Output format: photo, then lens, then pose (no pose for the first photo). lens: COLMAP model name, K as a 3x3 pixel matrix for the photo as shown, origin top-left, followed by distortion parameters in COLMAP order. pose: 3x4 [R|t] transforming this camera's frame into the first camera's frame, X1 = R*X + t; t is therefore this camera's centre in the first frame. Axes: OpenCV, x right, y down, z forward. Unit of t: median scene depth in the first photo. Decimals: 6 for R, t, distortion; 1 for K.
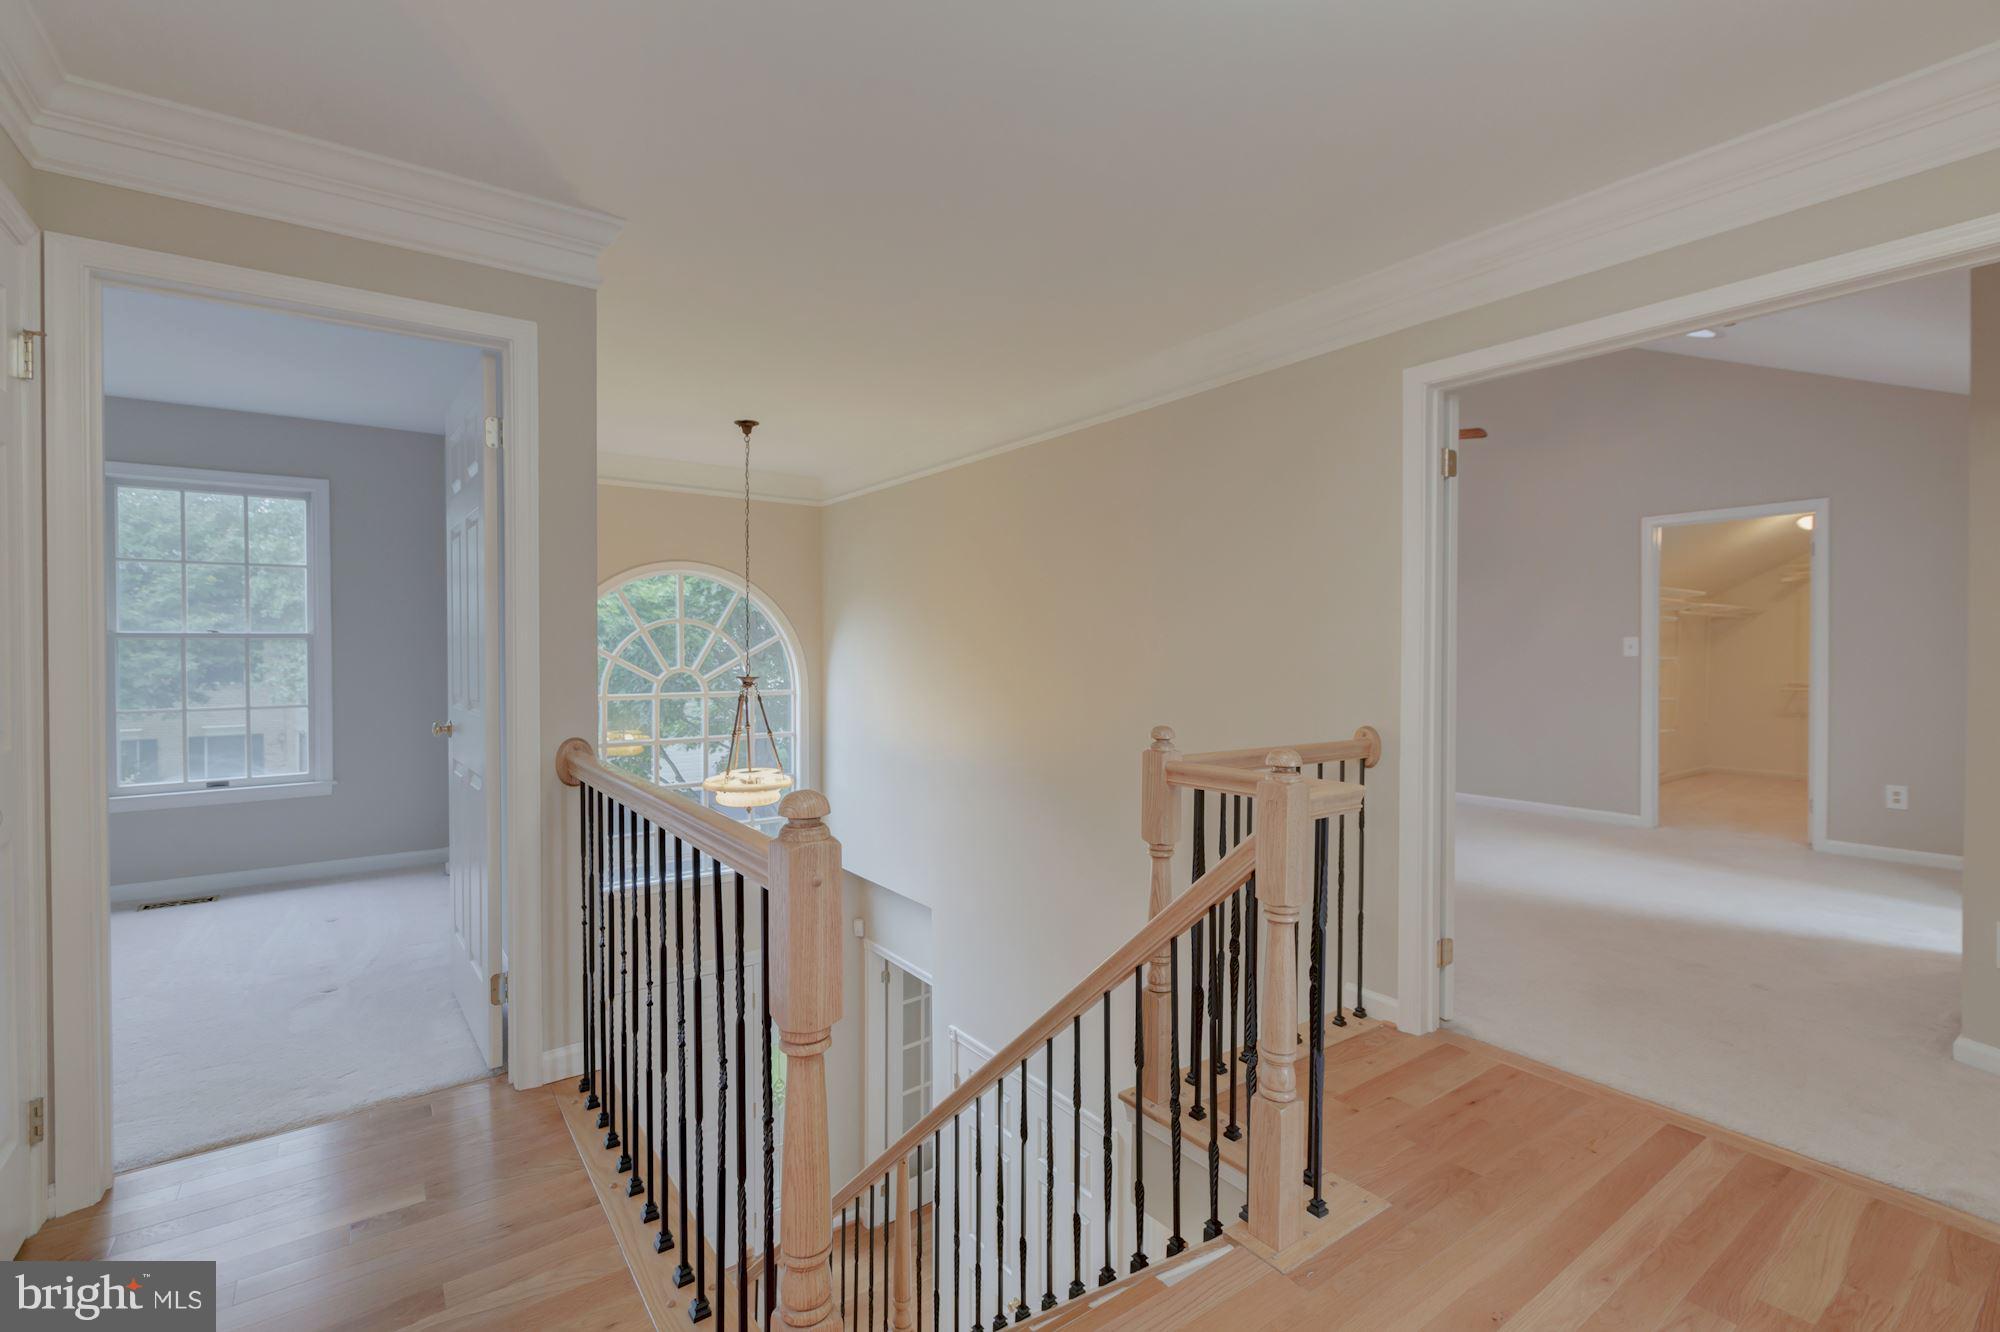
lens RADIAL K [[891.6, 0, 1001.1], [0, 891.6, 668.7], [0, 0, 1]] dist [0.002185, 0.000787]
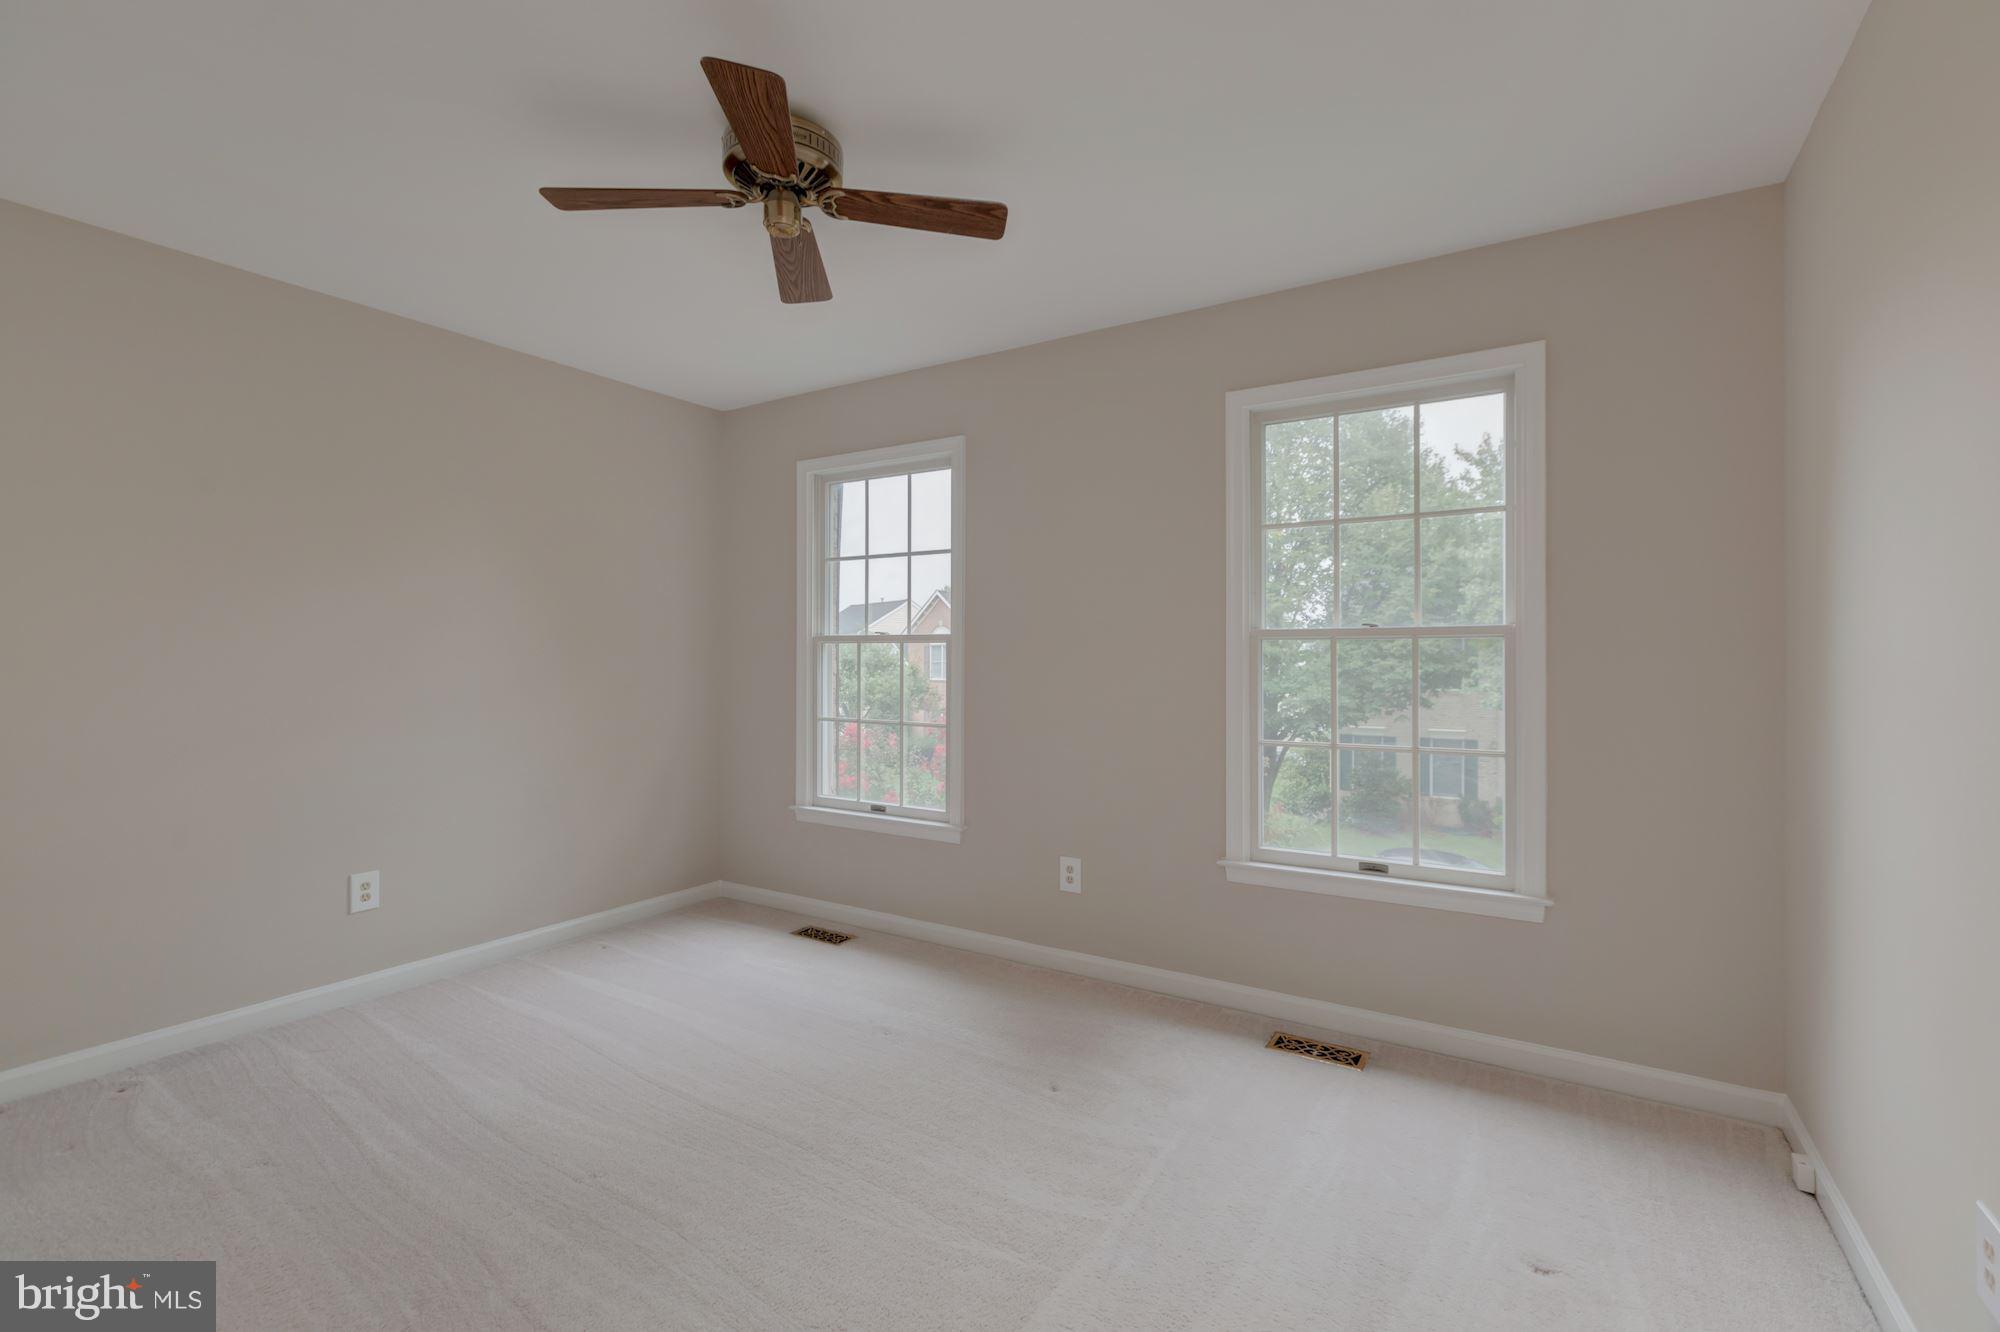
lens RADIAL K [[891.6, 0, 999.6], [0, 891.6, 658.7], [0, 0, 1]] dist [0.002185, 0.000787]
pose [[0.374331, -0.004839, -0.927282, -0.110021], [-0.013961, 0.999844, -0.010854, -0.001280], [0.927190, 0.017008, 0.374205, 0.145133]]
